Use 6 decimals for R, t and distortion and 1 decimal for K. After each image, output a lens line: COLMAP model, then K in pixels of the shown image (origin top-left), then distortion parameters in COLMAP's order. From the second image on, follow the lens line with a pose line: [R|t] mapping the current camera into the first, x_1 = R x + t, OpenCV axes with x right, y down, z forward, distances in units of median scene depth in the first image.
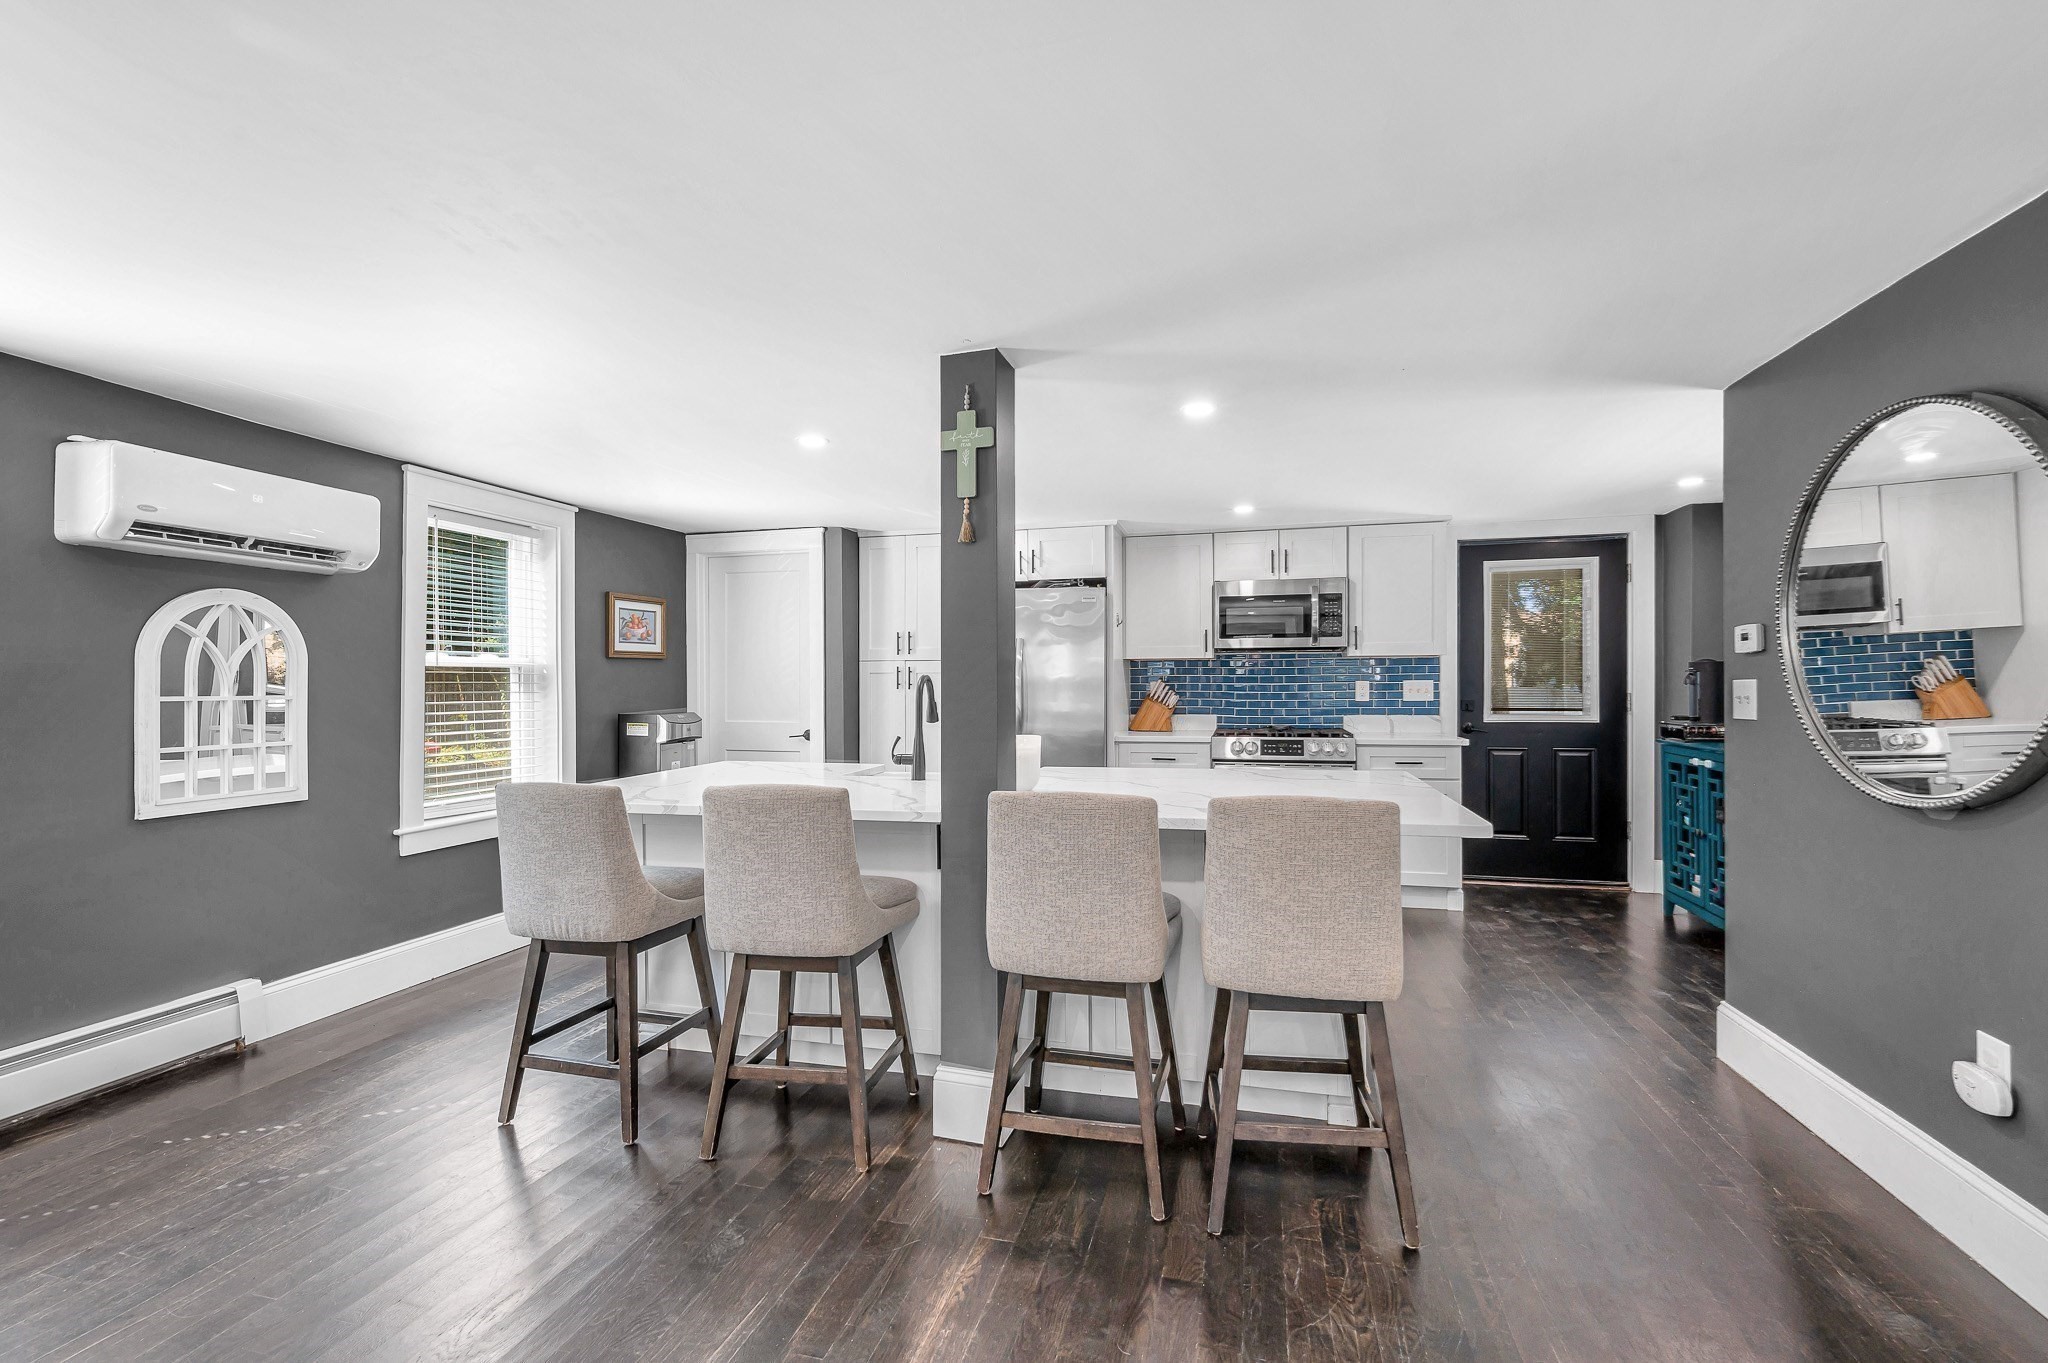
lens RADIAL K [[846.6, 0, 1029.3], [0, 846.6, 686.3], [0, 0, 1]] dist [-0.000700, -0.000028]
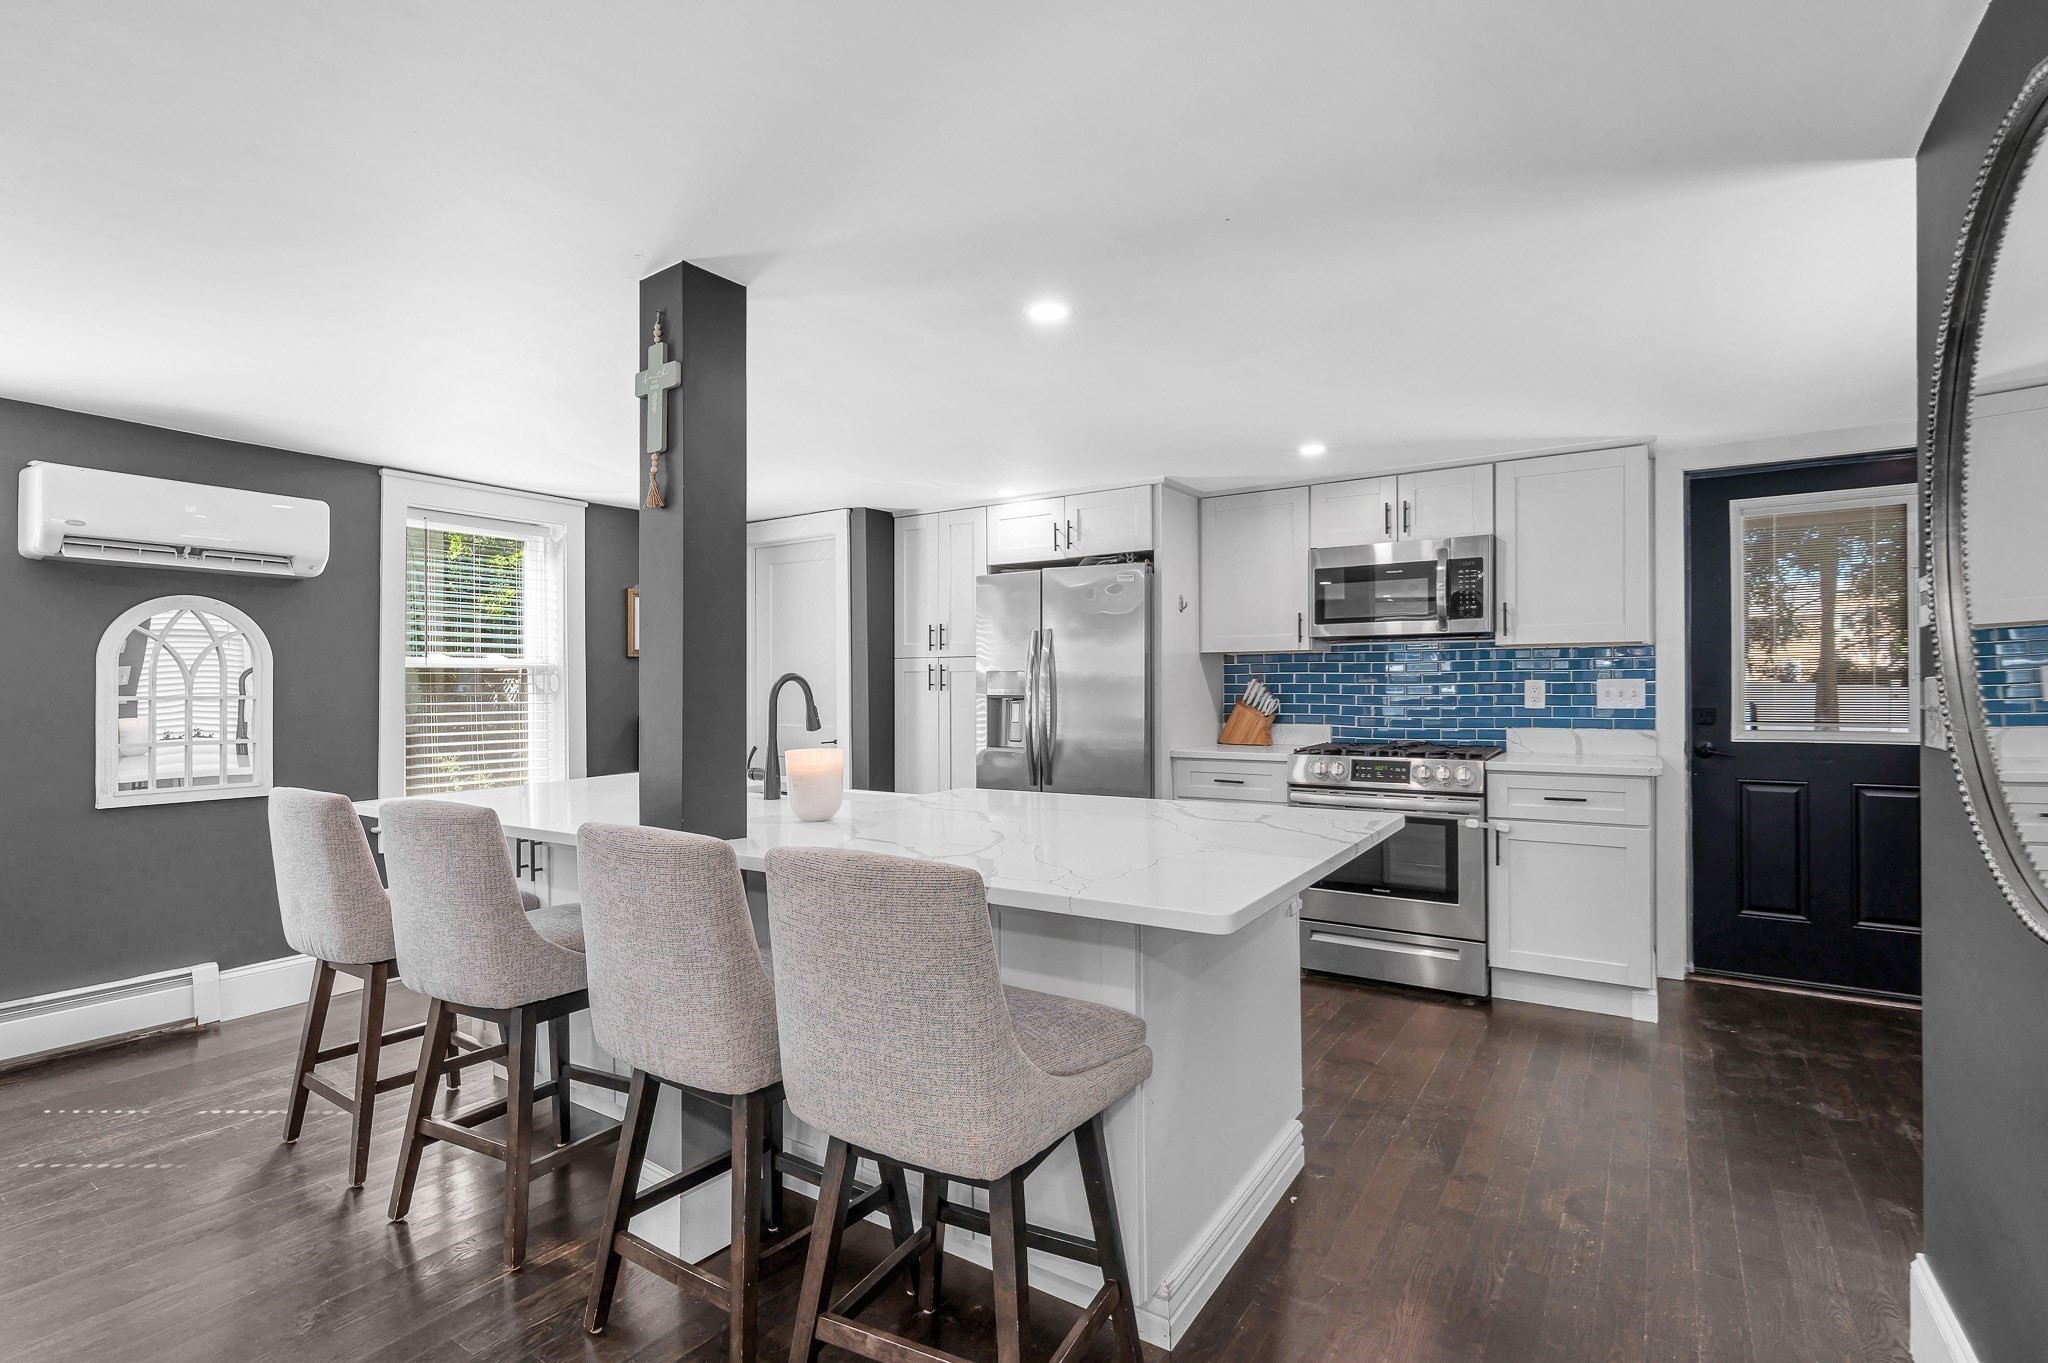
lens RADIAL K [[937.0, 0, 1028.6], [0, 937.0, 685.4], [0, 0, 1]] dist [0.000008, -0.000225]
pose [[0.947855, -0.000010, -0.318701, 0.279800], [-0.000609, 0.999998, -0.001842, -0.000125], [0.318700, 0.001940, 0.947854, 0.139369]]
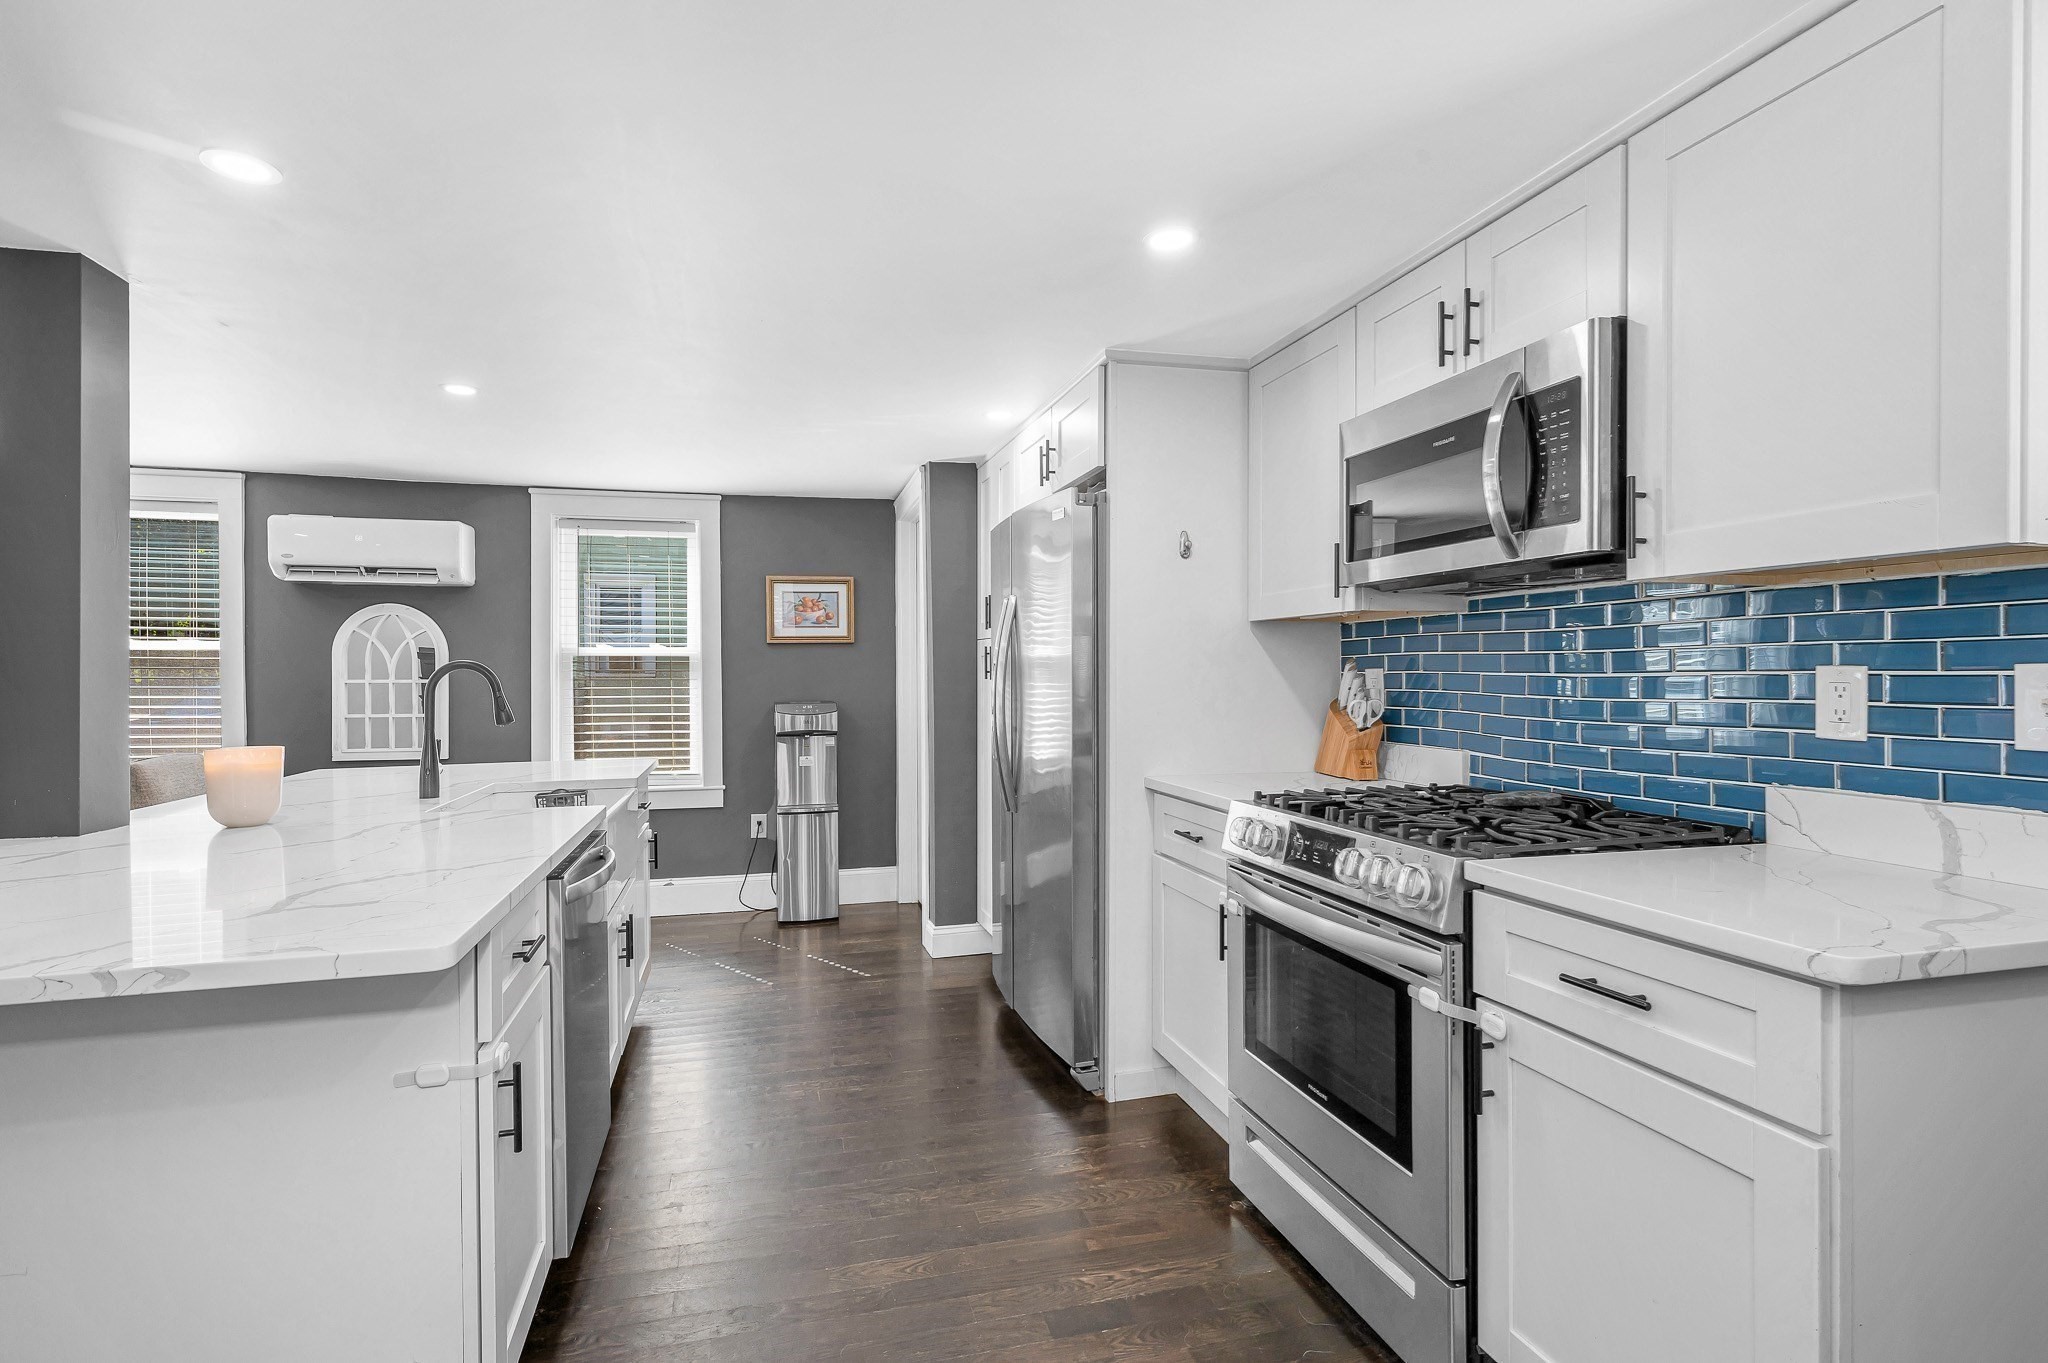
lens RADIAL K [[967.4, 0, 1002.0], [0, 967.4, 677.4], [0, 0, 1]] dist [-0.000867, -0.000003]
pose [[0.490141, 0.008265, -0.871604, 0.616787], [-0.002649, 0.999965, 0.007992, -0.005064], [0.871639, -0.001608, 0.490146, 0.706832]]
